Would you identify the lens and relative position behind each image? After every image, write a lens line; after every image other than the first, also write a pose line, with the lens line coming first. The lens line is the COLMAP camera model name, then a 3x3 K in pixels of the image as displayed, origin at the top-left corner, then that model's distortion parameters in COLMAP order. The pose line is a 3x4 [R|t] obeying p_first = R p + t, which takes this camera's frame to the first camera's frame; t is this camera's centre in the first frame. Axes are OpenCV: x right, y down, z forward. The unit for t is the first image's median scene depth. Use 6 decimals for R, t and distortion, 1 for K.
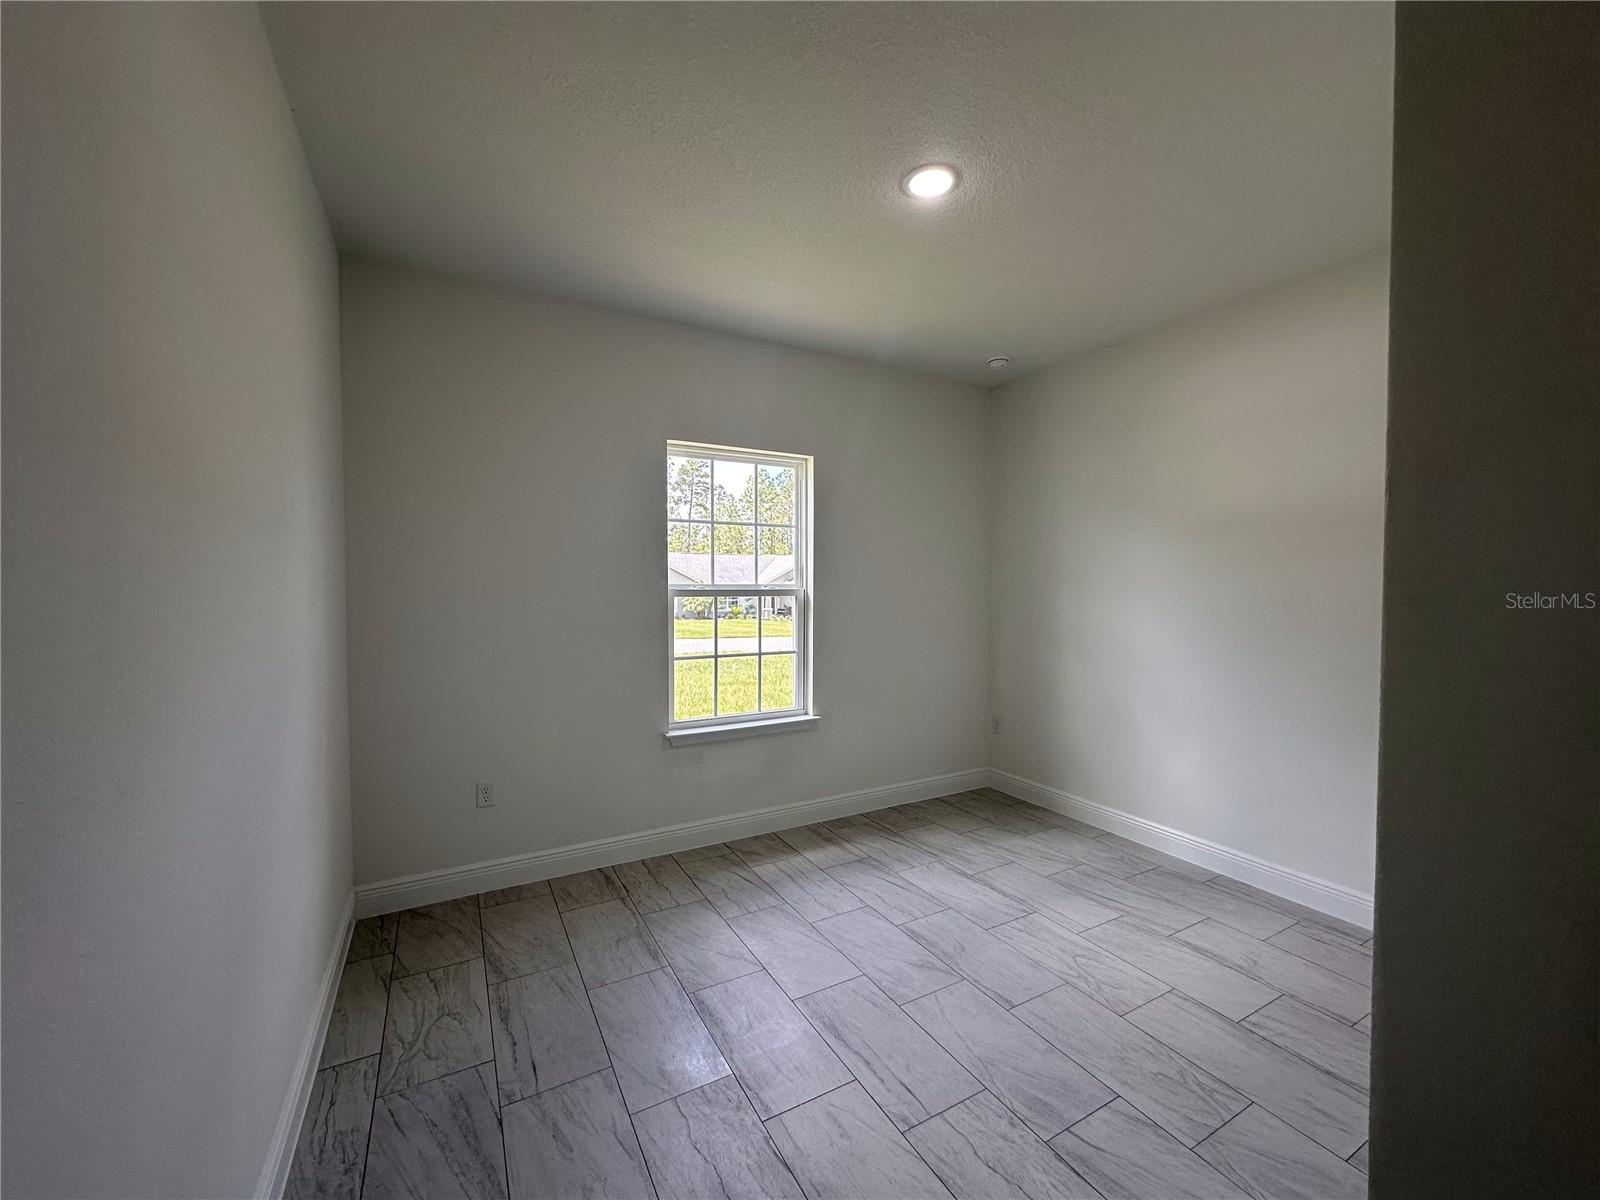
lens RADIAL K [[637.5, 0, 800.0], [0, 637.5, 600.0], [0, 0, 1]] dist [-0.000684, 0.000370]
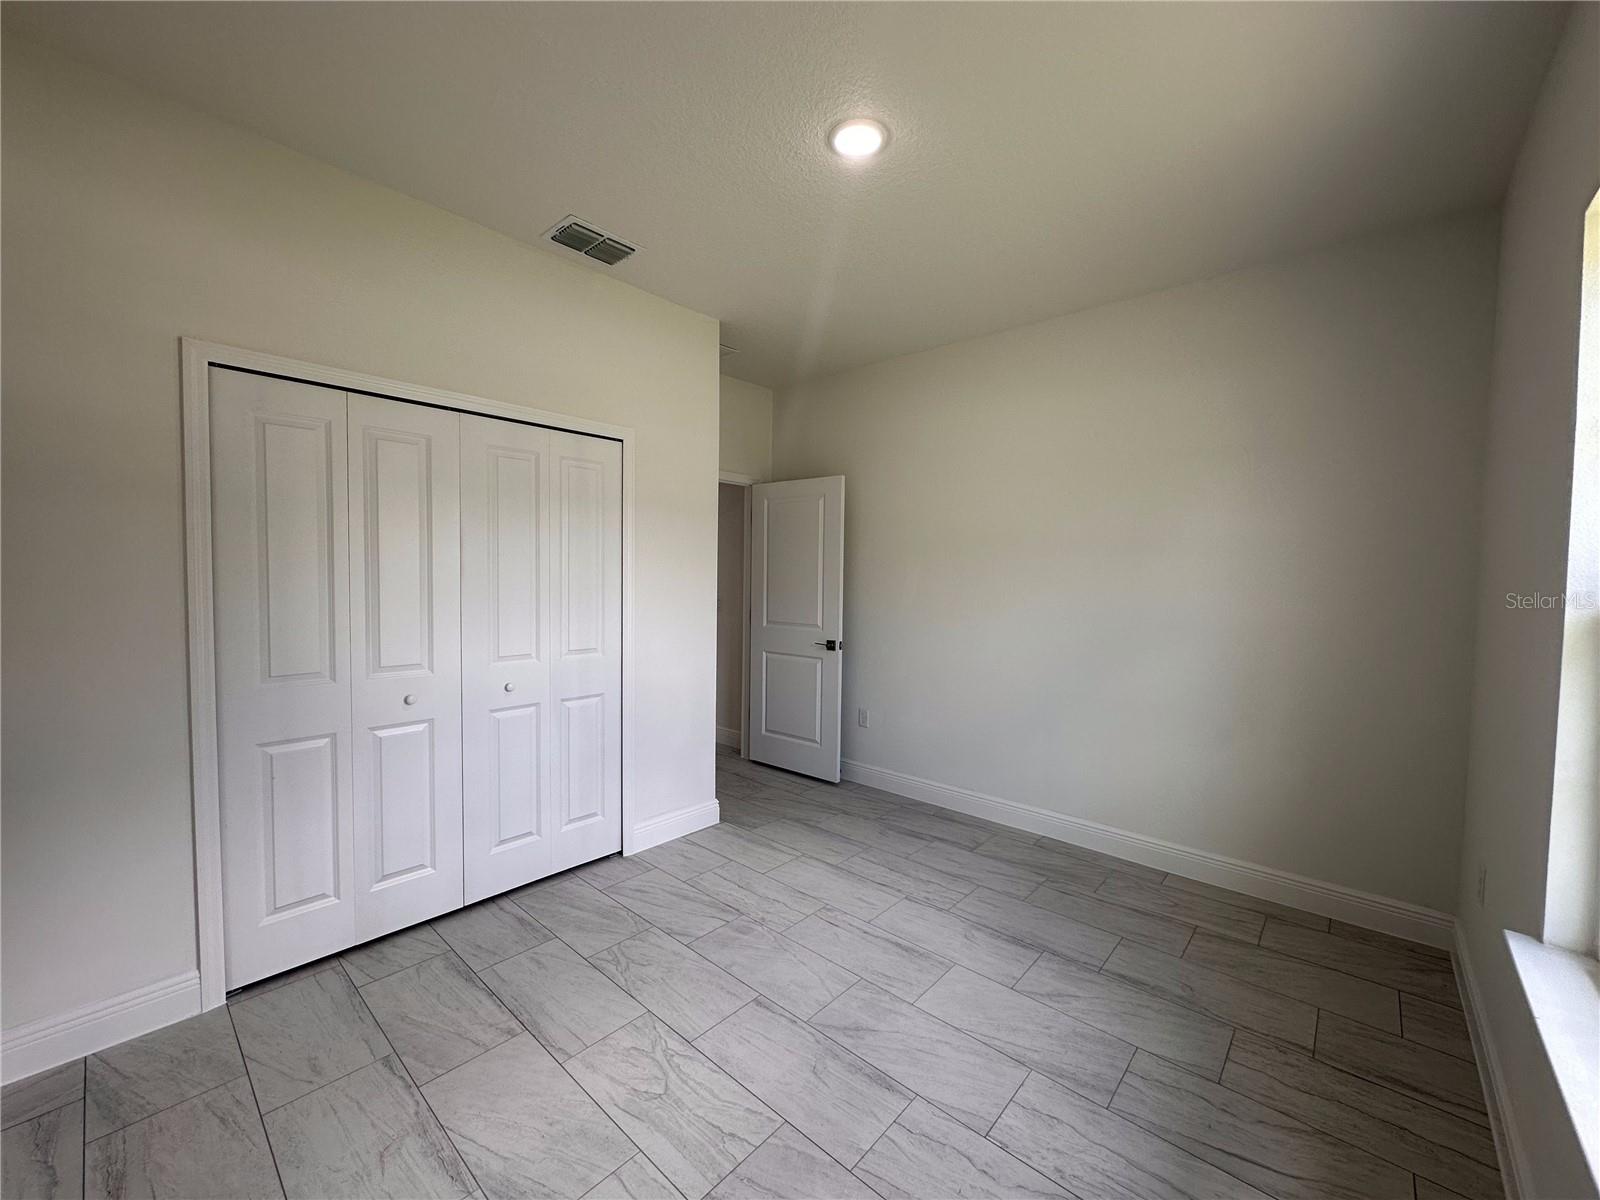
lens RADIAL K [[637.5, 0, 800.0], [0, 637.5, 600.0], [0, 0, 1]] dist [-0.000684, 0.000370]
pose [[-0.944610, -0.001466, -0.328192, 0.566637], [-0.022546, 0.997918, 0.060433, -0.034505], [0.327420, 0.064485, -0.942676, 1.824296]]
